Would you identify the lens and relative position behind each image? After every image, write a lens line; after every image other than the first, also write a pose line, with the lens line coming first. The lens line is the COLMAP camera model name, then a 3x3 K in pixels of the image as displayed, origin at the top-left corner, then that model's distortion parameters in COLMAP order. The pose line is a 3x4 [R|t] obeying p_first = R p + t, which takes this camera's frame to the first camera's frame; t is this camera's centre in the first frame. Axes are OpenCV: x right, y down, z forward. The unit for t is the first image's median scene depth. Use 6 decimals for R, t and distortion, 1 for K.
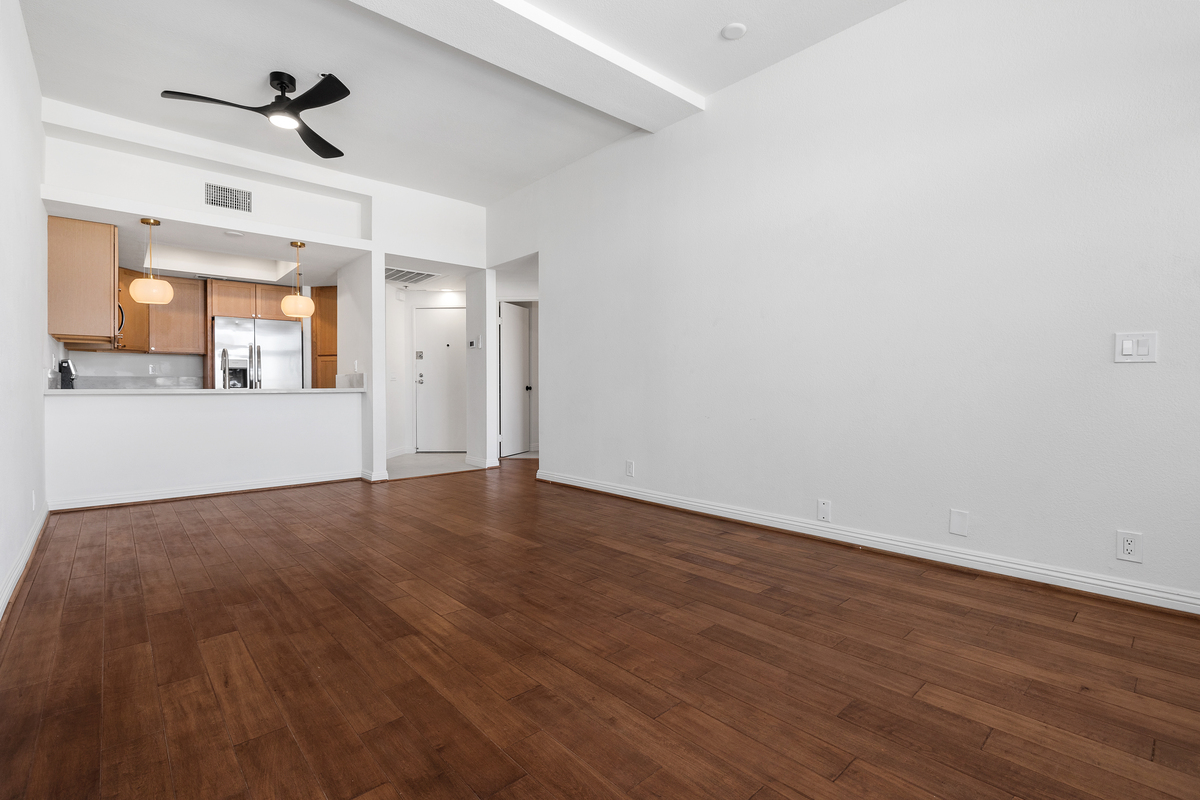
lens RADIAL K [[546.7, 0, 603.5], [0, 546.7, 390.2], [0, 0, 1]] dist [-0.001650, 0.000598]
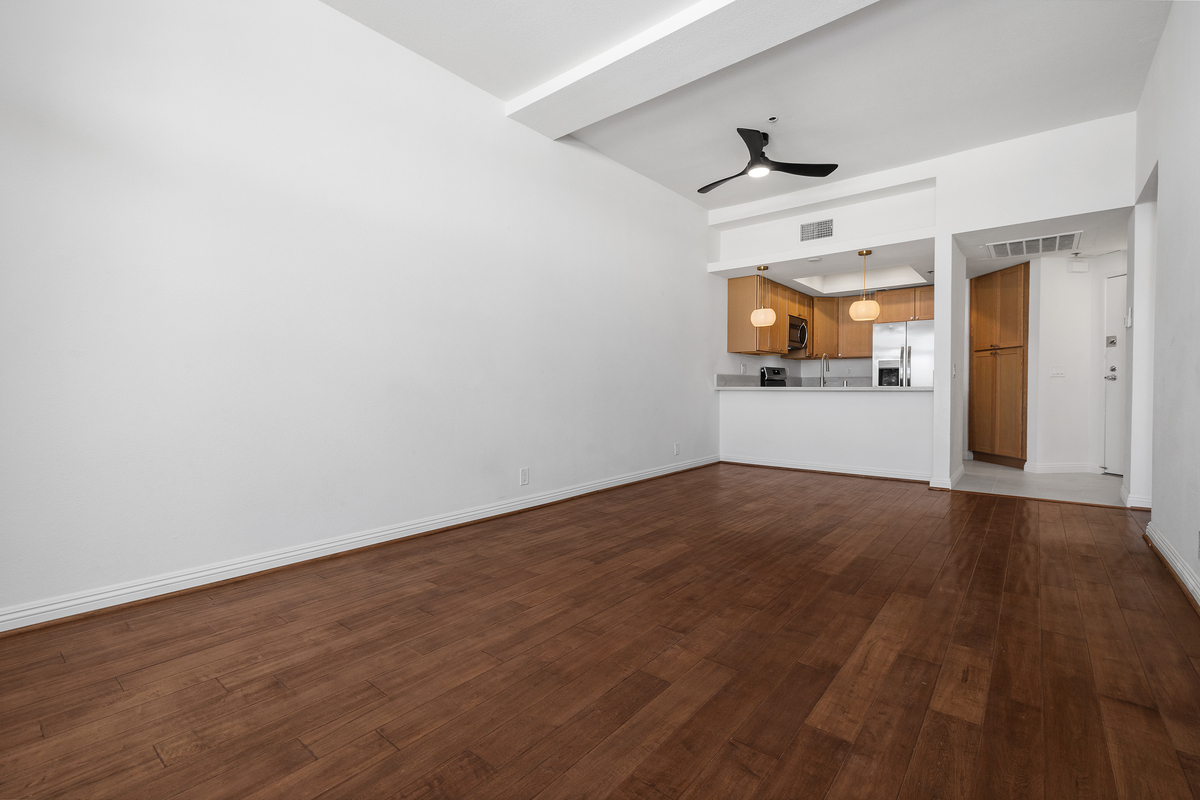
lens RADIAL K [[531.5, 0, 598.4], [0, 531.5, 390.7], [0, 0, 1]] dist [-0.001062, 0.000481]
pose [[0.140672, 0.010880, -0.989996, 0.429053], [-0.005382, 0.999933, 0.010224, -0.002568], [0.990042, 0.003889, 0.140721, 0.353073]]
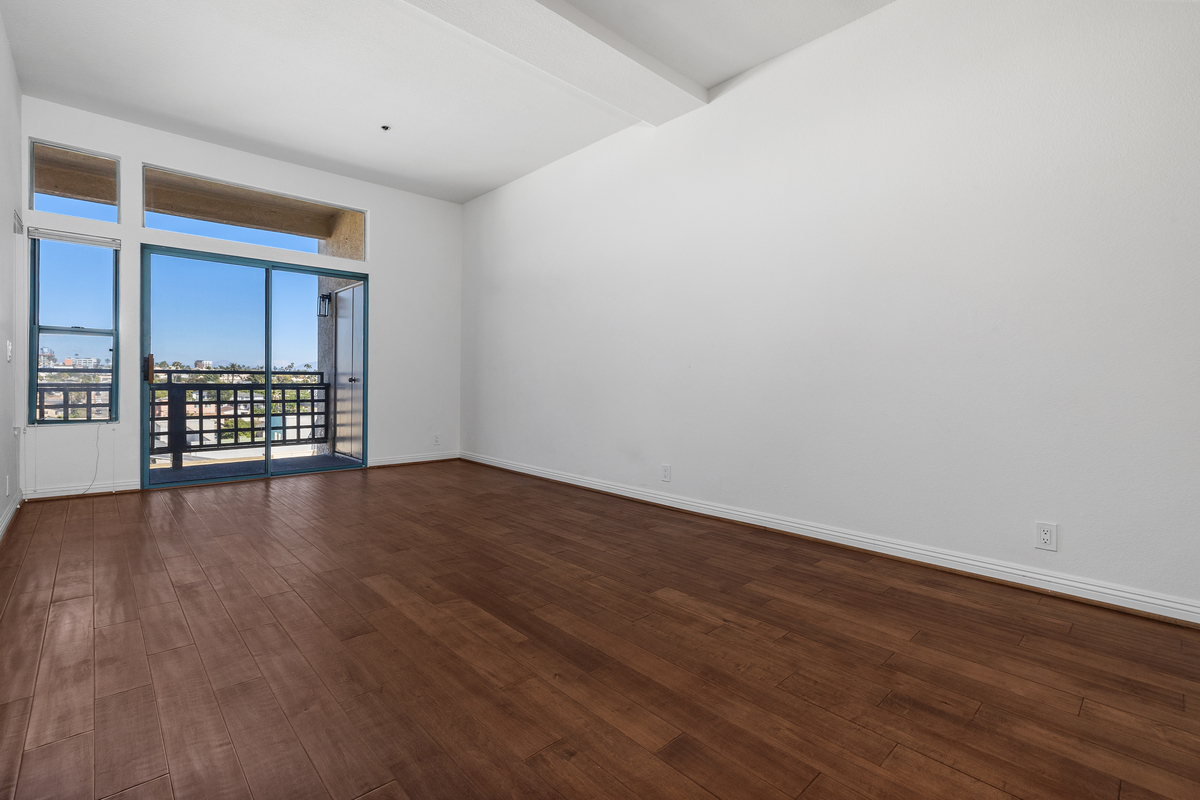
lens RADIAL K [[531.5, 0, 602.4], [0, 531.5, 389.2], [0, 0, 1]] dist [-0.001062, 0.000481]
pose [[-0.999898, 0.002102, -0.014099, -0.302950], [0.001741, 0.999671, 0.025581, -0.012630], [0.014148, 0.025554, -0.999573, 1.195846]]
